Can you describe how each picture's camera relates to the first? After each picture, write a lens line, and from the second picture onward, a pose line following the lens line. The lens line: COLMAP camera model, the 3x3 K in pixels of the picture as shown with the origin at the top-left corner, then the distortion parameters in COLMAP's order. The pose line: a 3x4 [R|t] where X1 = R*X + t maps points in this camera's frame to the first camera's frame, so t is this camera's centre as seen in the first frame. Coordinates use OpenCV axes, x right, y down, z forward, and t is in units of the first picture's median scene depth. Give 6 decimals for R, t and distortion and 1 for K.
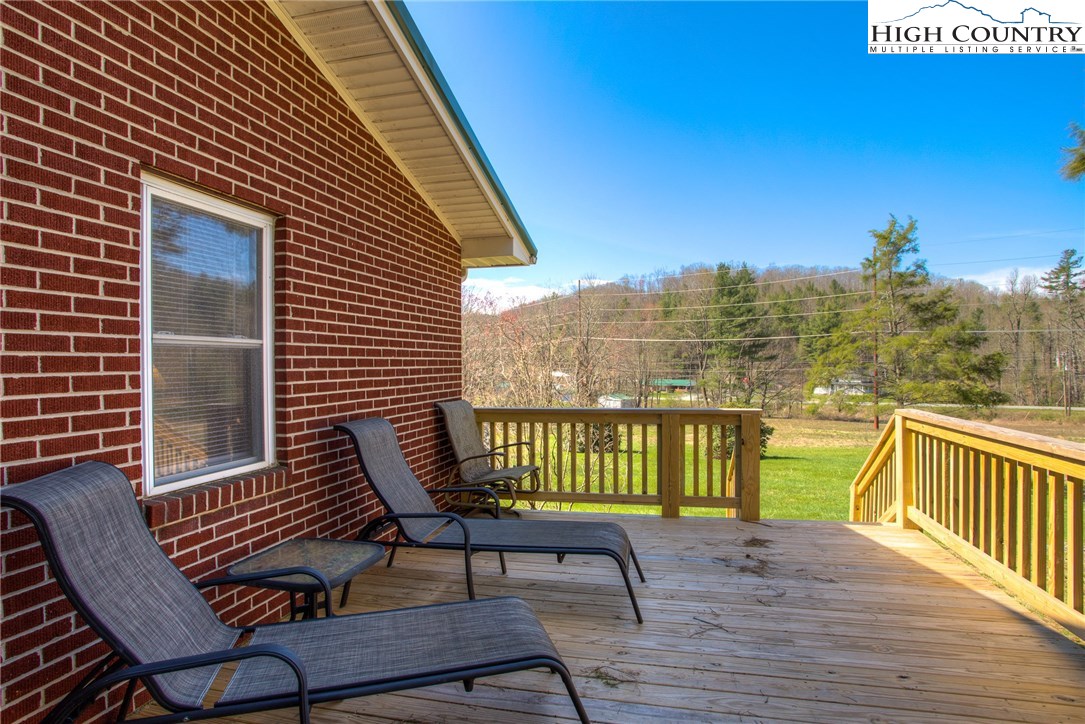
lens RADIAL K [[574.3, 0, 550.0], [0, 574.3, 362.5], [0, 0, 1]] dist [-0.058846, -0.000593]
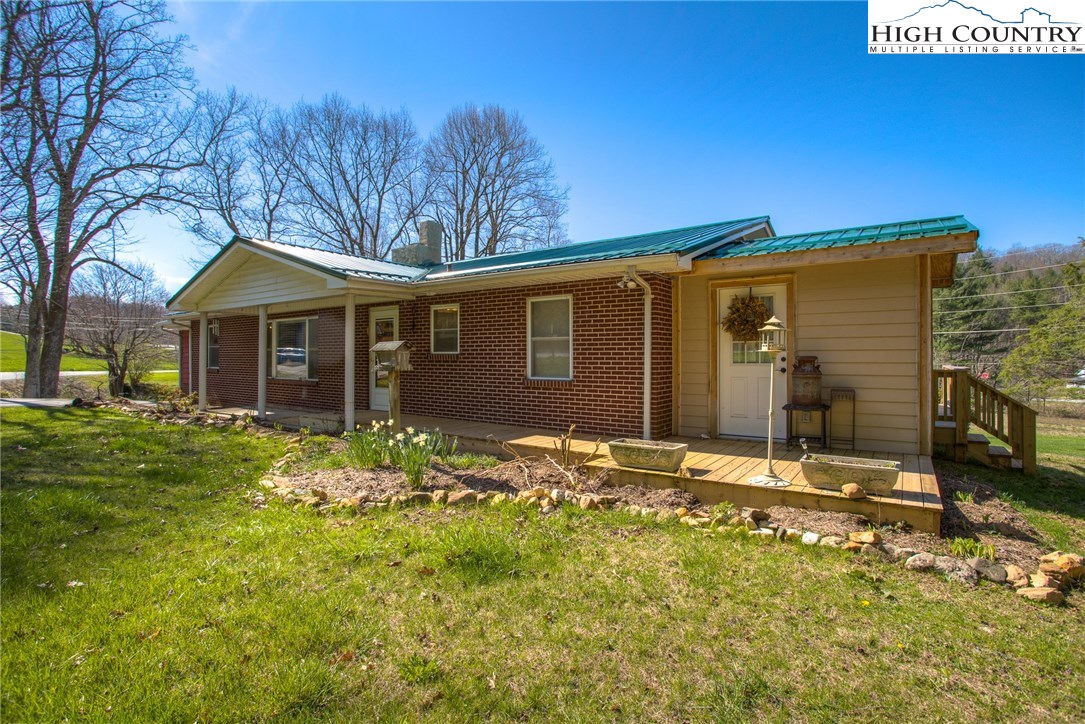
lens RADIAL K [[552.2, 0, 545.5], [0, 552.2, 357.7], [0, 0, 1]] dist [-0.044890, 0.017469]
pose [[0.937851, 0.005193, -0.346999, -0.011258], [-0.002992, 0.999972, 0.006879, -0.000279], [0.347025, -0.005413, 0.937840, -0.071484]]
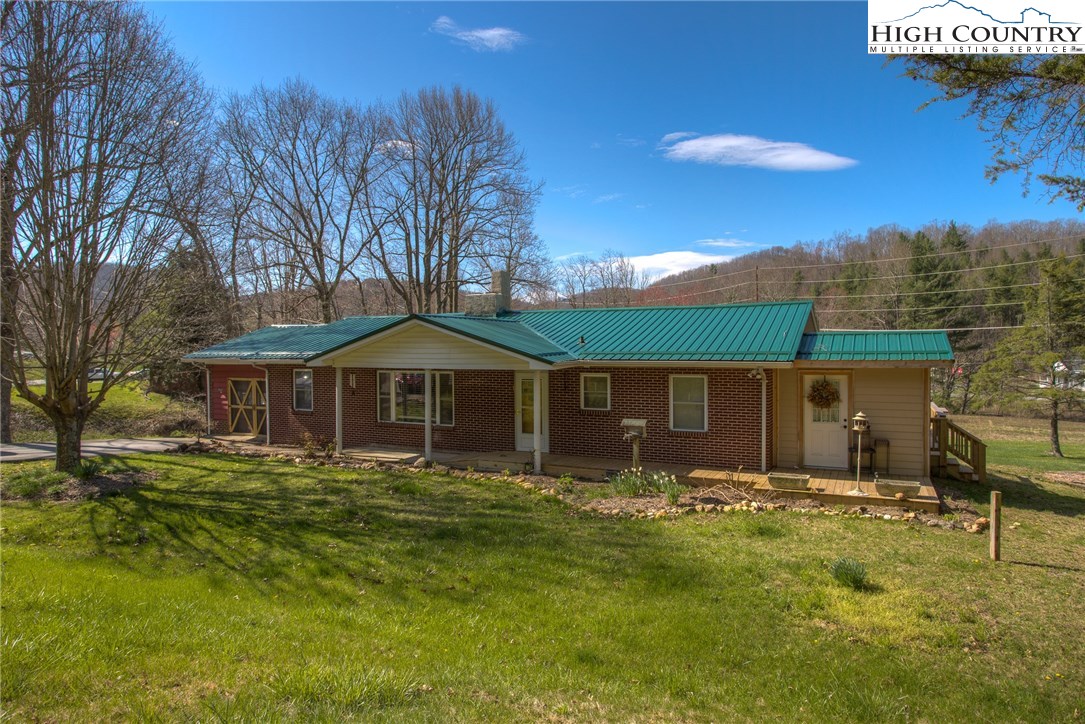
lens RADIAL K [[708.2, 0, 553.4], [0, 708.2, 359.6], [0, 0, 1]] dist [-0.013788, 0.006669]
pose [[0.981446, 0.002169, -0.191724, -0.029020], [0.002671, 0.999684, 0.024983, -0.010596], [0.191718, -0.025031, 0.981131, -0.124017]]
